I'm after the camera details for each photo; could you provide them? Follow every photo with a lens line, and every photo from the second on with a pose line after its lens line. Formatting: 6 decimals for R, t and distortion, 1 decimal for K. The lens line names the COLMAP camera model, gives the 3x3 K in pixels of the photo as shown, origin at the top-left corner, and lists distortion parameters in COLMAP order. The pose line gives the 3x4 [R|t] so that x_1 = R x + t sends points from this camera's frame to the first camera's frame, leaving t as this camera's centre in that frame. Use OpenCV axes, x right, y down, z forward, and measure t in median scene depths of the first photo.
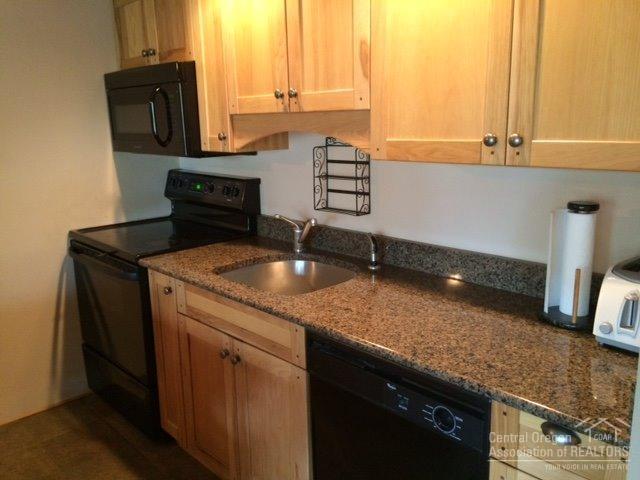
lens RADIAL K [[541.7, 0, 319.8], [0, 541.7, 238.3], [0, 0, 1]] dist [0.064312, -0.062951]
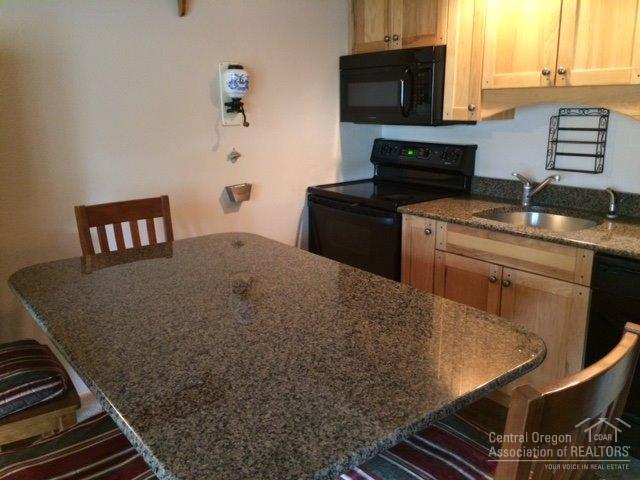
lens RADIAL K [[541.7, 0, 315.4], [0, 541.7, 240.3], [0, 0, 1]] dist [0.064312, -0.062951]
pose [[0.995319, 0.031482, -0.091371, -0.406019], [-0.027964, 0.998827, 0.039531, 0.070510], [0.092509, -0.036791, 0.995032, -0.258110]]
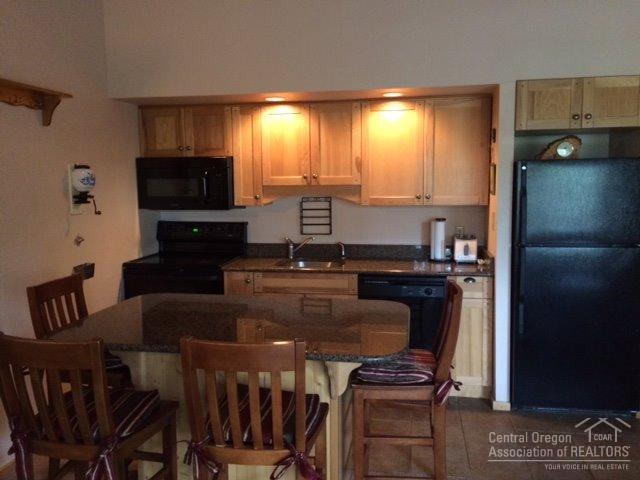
lens RADIAL K [[541.7, 0, 317.6], [0, 541.7, 235.6], [0, 0, 1]] dist [0.064312, -0.062951]
pose [[0.814243, -0.046861, 0.578630, -1.082284], [0.117978, 0.989294, -0.085898, 0.123395], [-0.568410, 0.138208, 0.811054, -0.590641]]
